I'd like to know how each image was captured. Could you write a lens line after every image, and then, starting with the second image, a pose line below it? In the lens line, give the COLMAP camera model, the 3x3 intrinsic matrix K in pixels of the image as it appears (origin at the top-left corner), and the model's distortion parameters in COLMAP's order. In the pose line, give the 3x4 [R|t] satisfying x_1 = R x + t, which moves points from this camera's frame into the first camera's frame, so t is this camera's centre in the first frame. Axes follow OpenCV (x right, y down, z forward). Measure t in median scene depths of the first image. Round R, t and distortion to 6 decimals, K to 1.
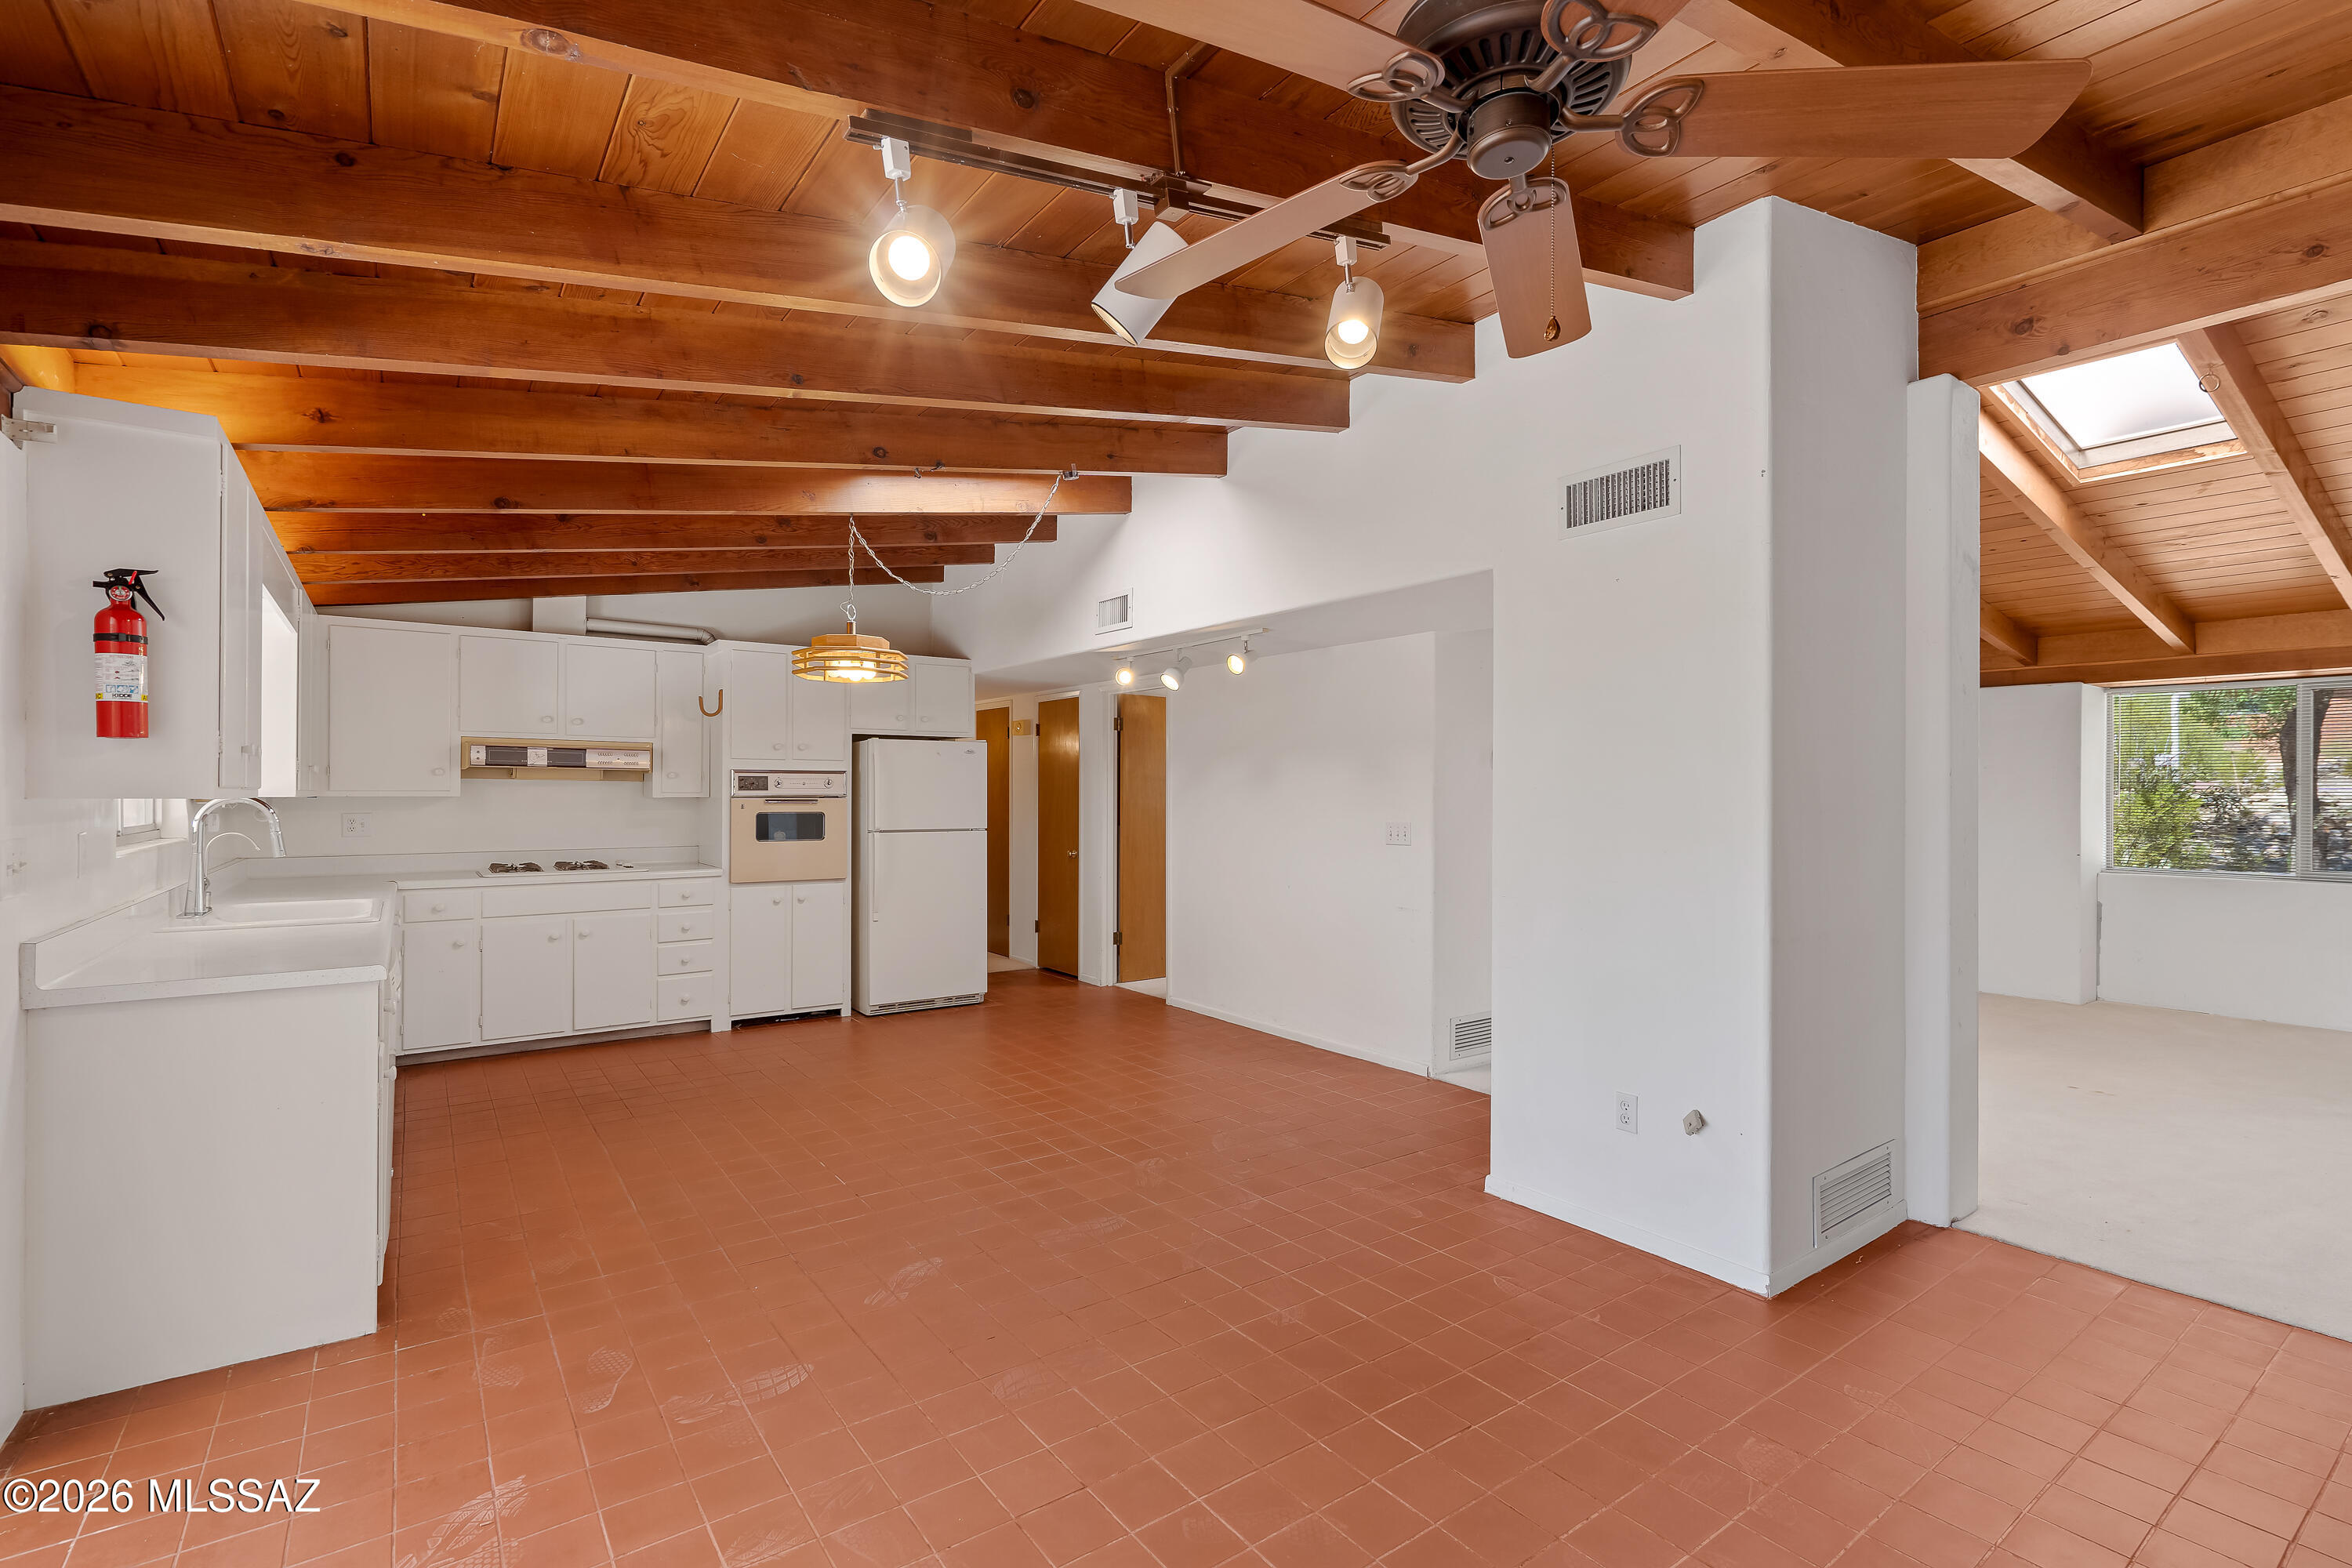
lens RADIAL K [[1070.9, 0, 1172.2], [0, 1070.9, 790.2], [0, 0, 1]] dist [-0.008272, 0.004925]
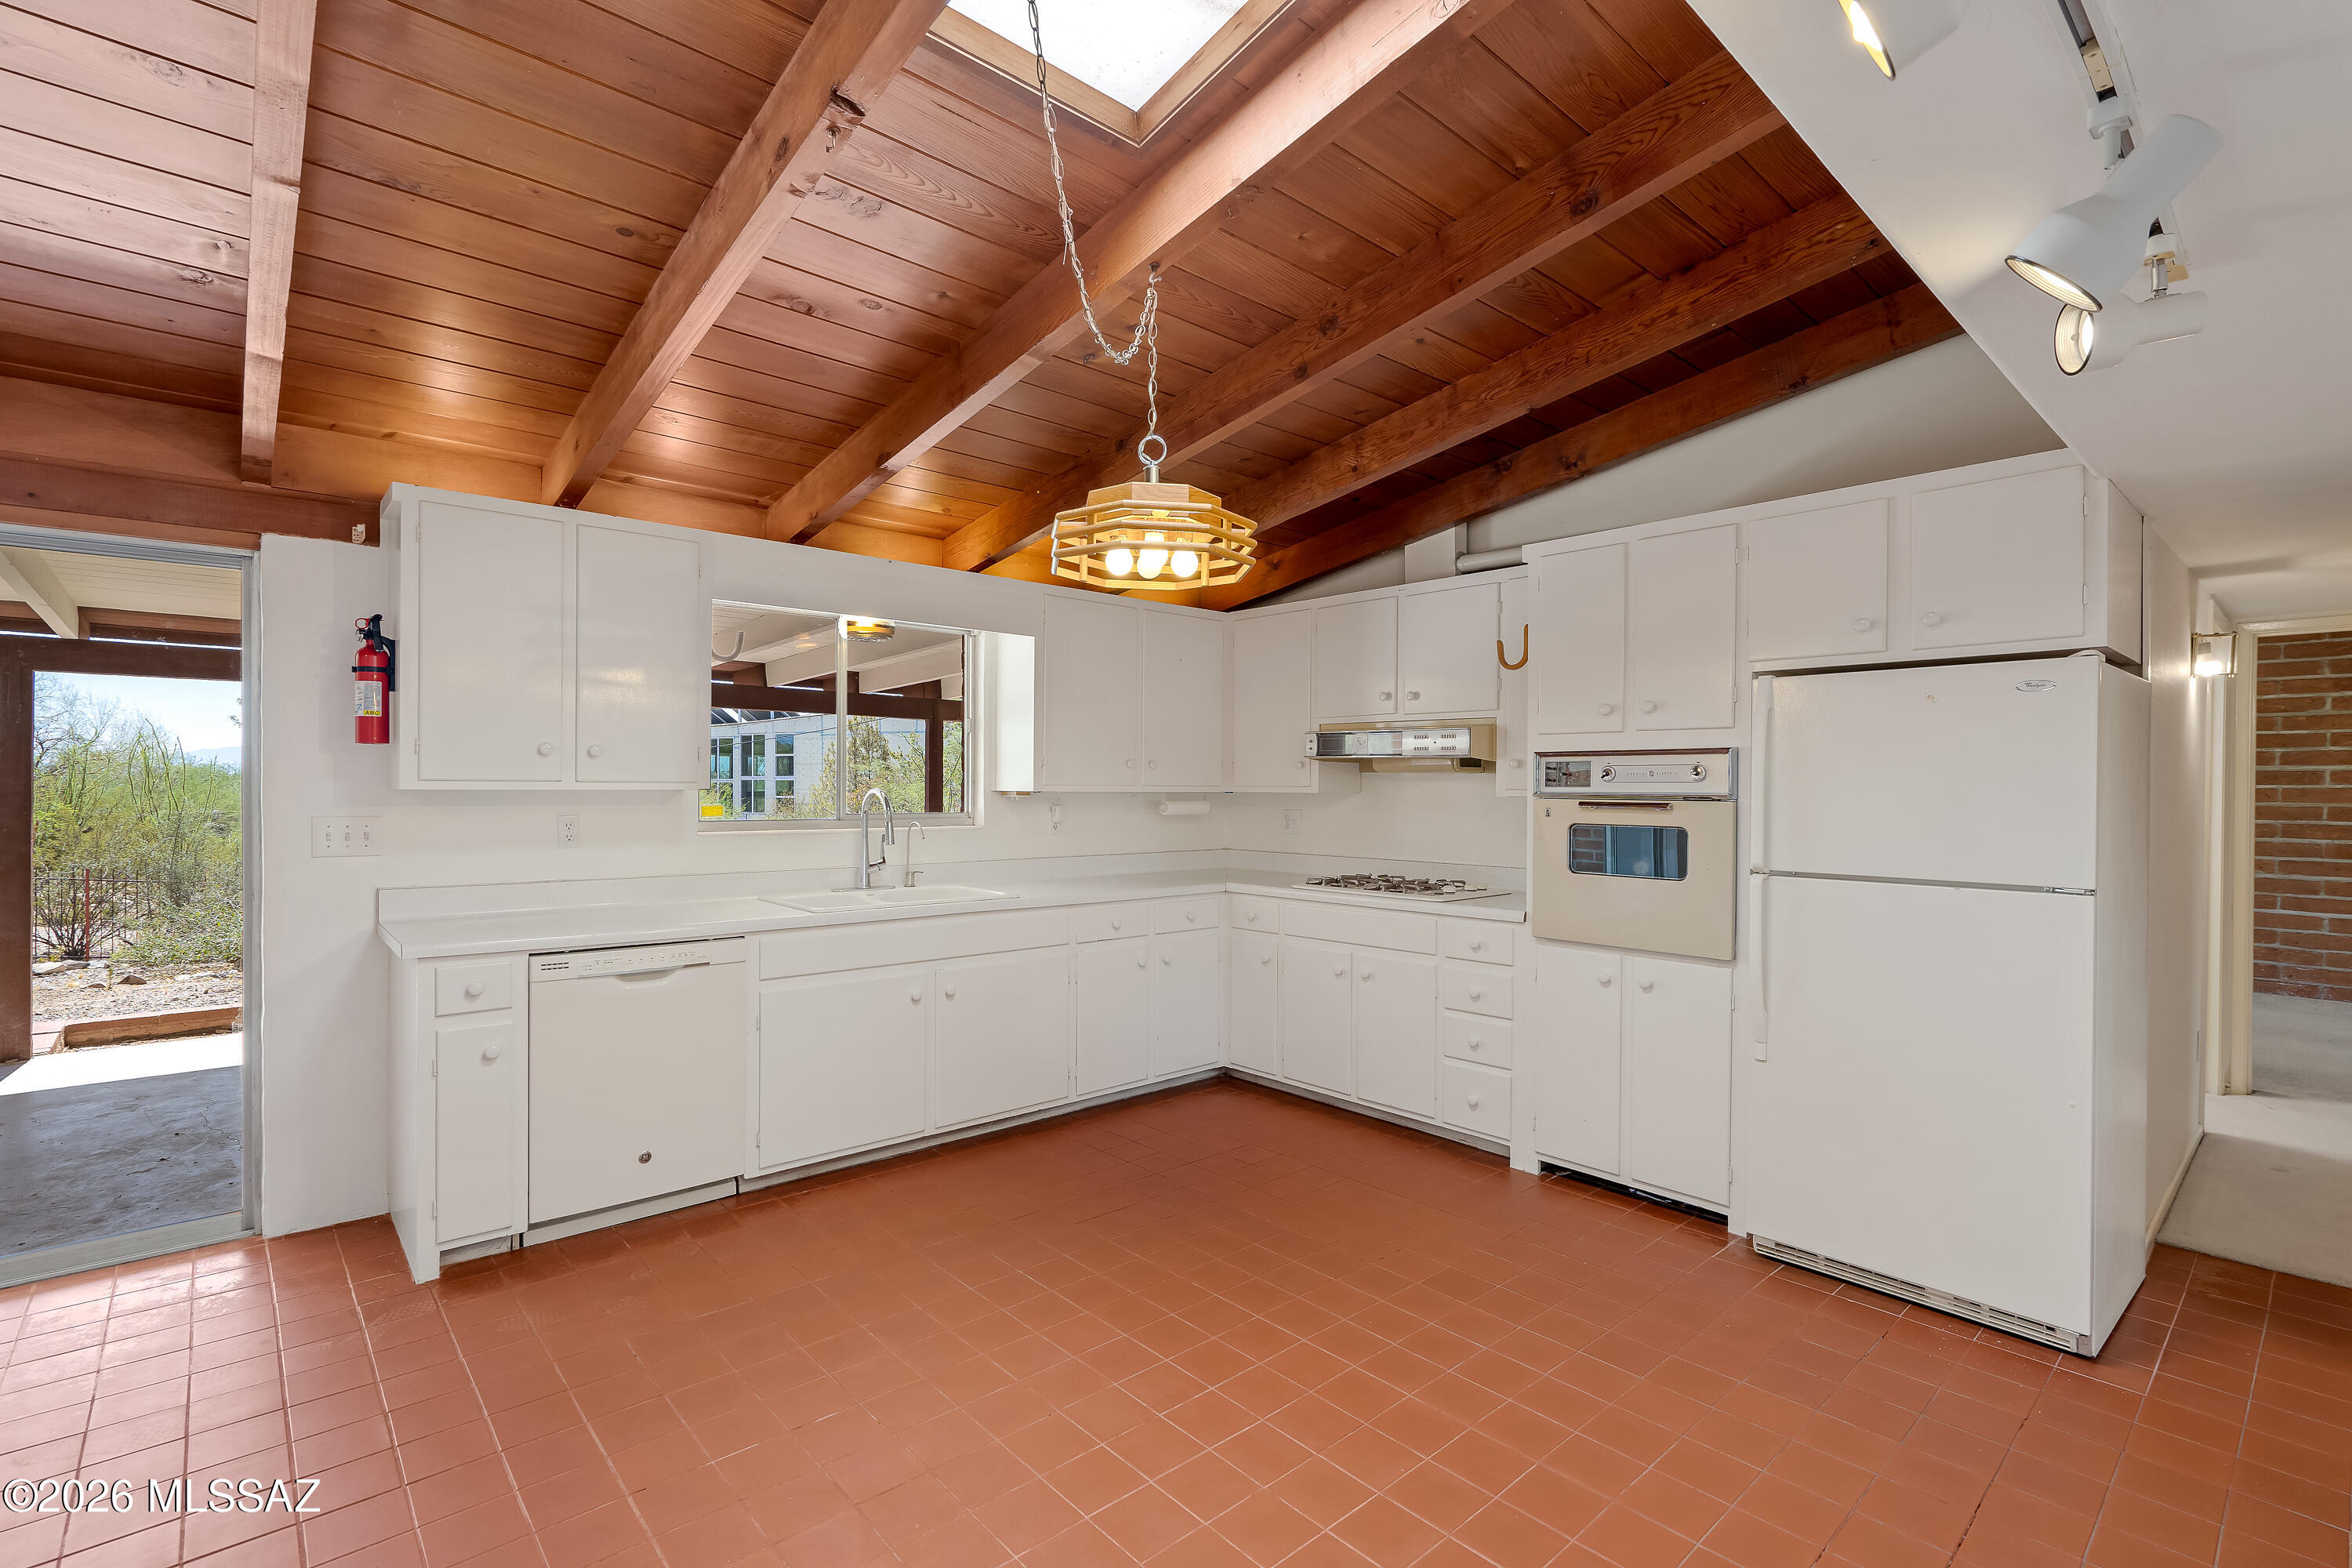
lens RADIAL K [[1070.9, 0, 1172.2], [0, 1070.9, 790.2], [0, 0, 1]] dist [-0.008272, 0.004925]
pose [[0.102989, 0.004098, -0.994674, 0.177225], [-0.001674, 0.999991, 0.003946, 0.000602], [0.994681, 0.001258, 0.102995, 0.726505]]
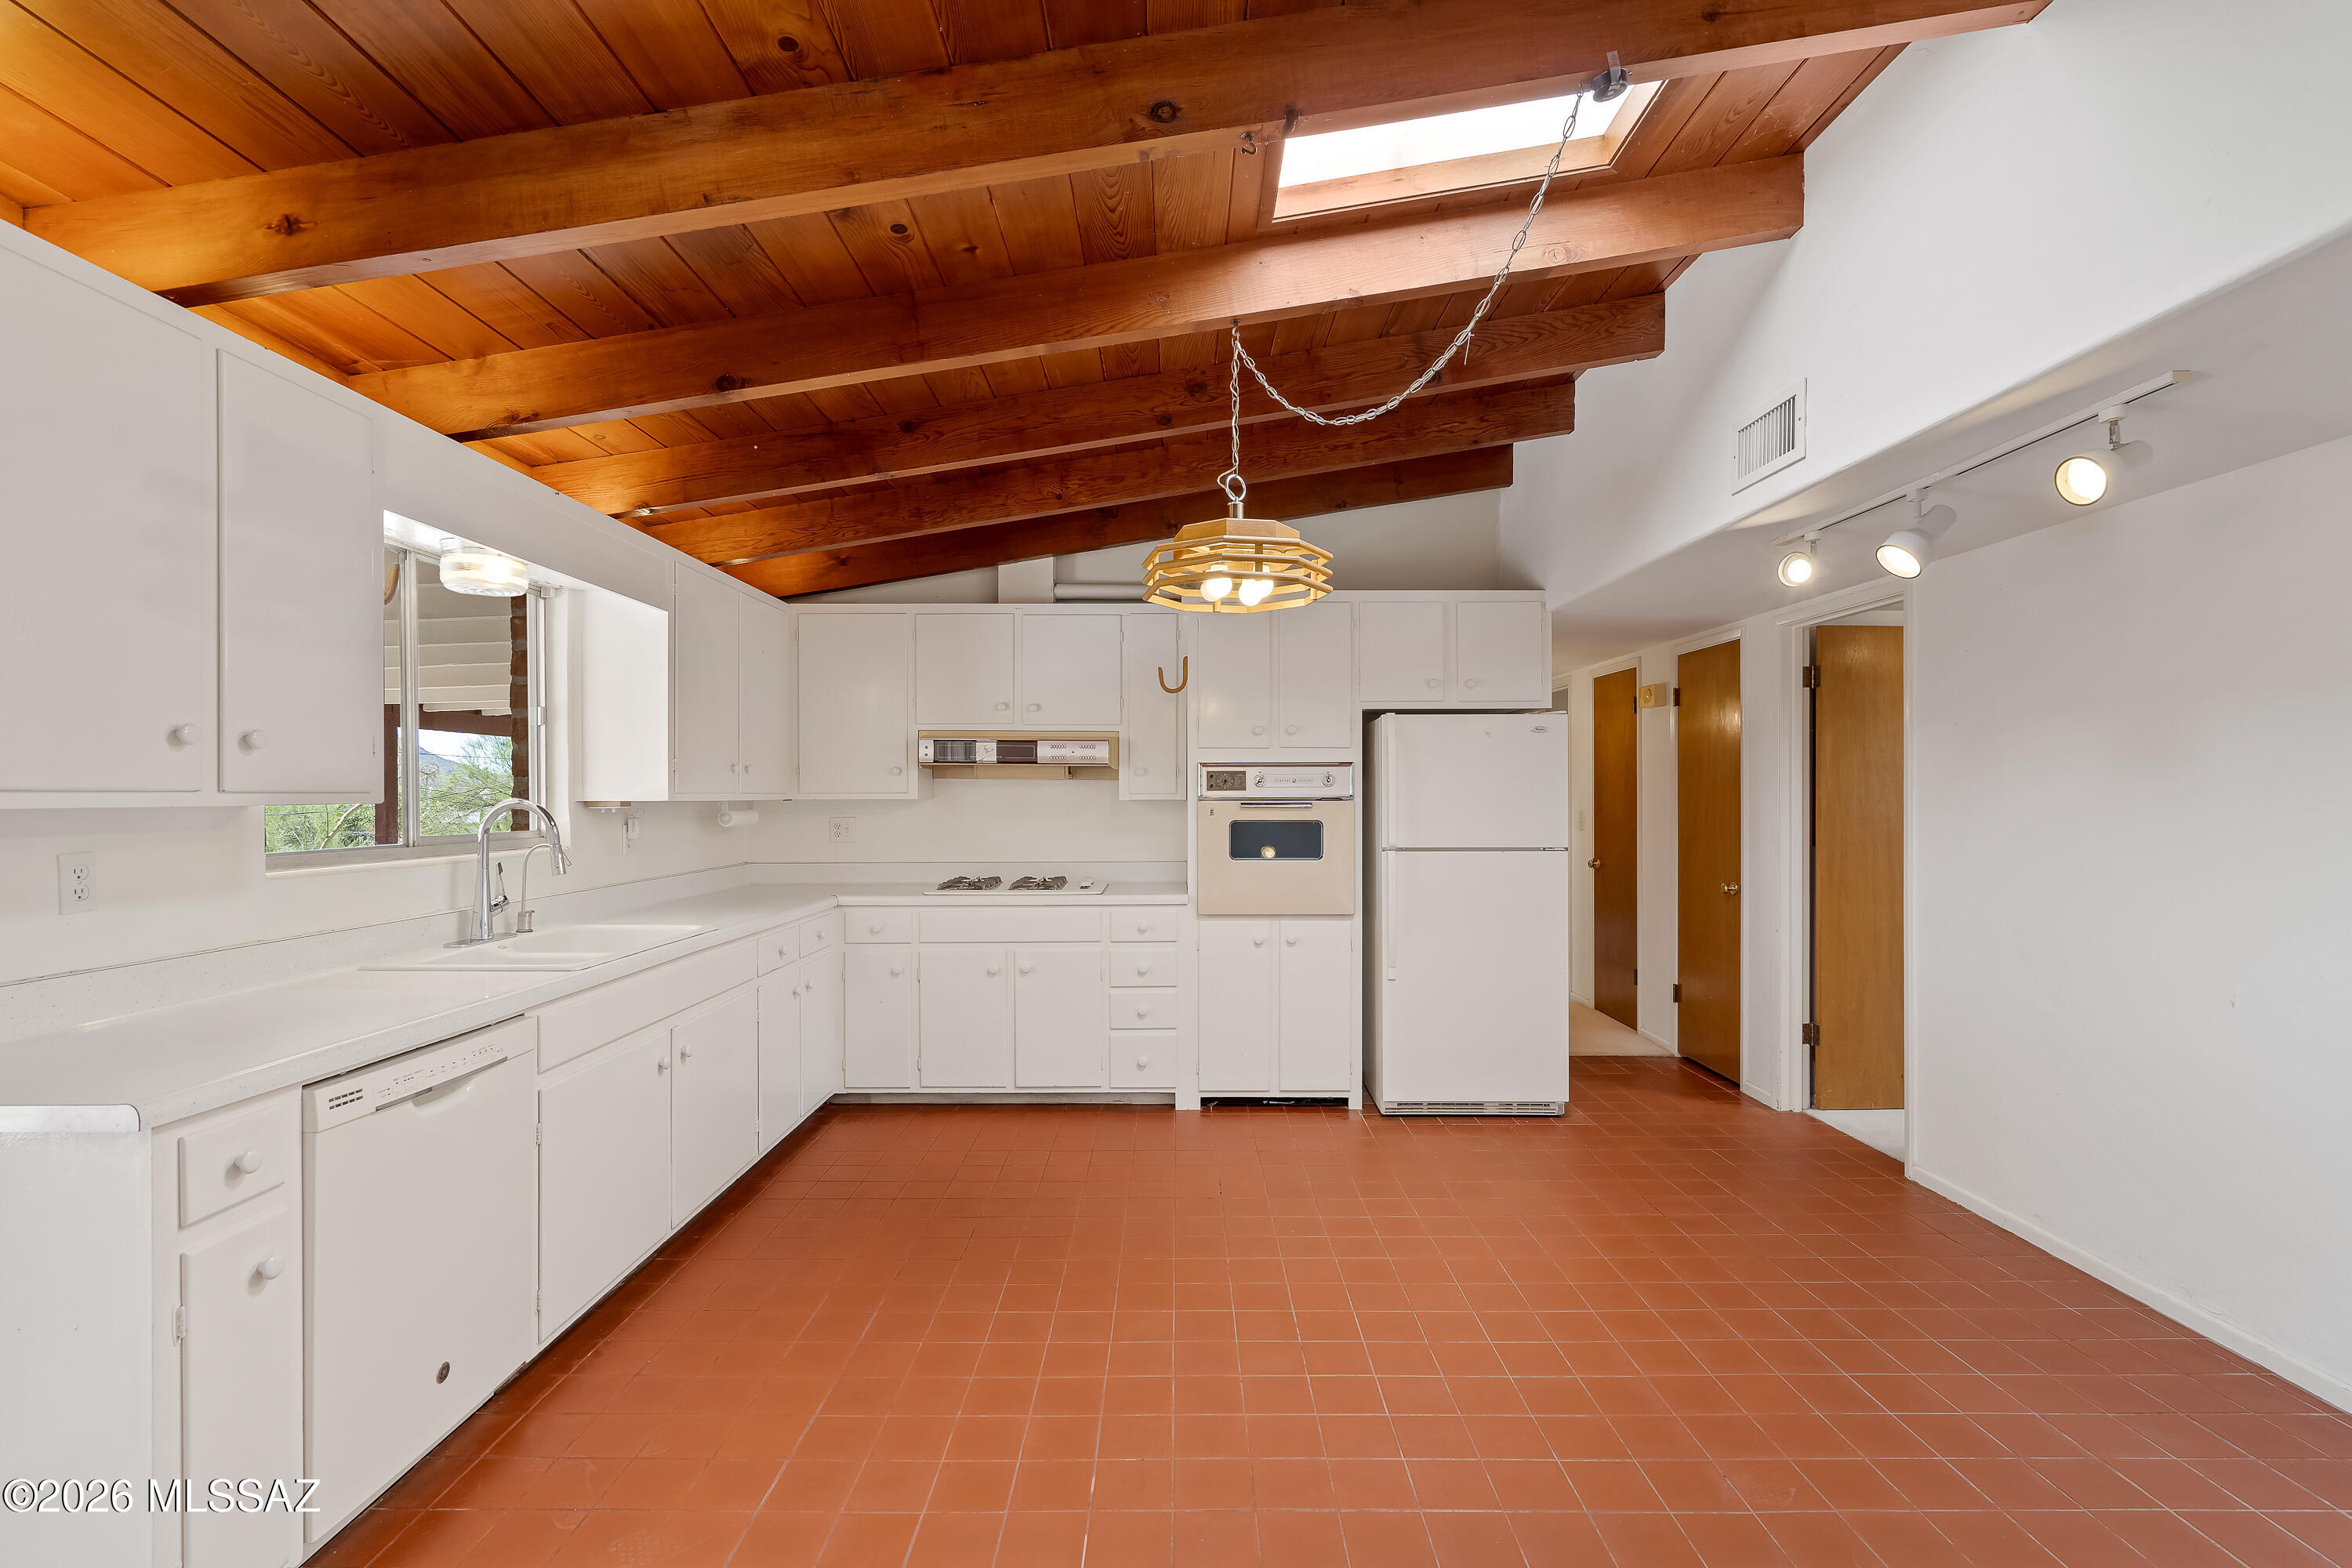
lens RADIAL K [[1074.7, 0, 1173.5], [0, 1074.7, 798.6], [0, 0, 1]] dist [-0.005736, 0.001043]
pose [[0.810573, 0.000190, -0.585637, 0.014243], [0.005034, 0.999961, 0.007292, 0.000110], [0.585616, -0.008859, 0.810540, 0.378710]]
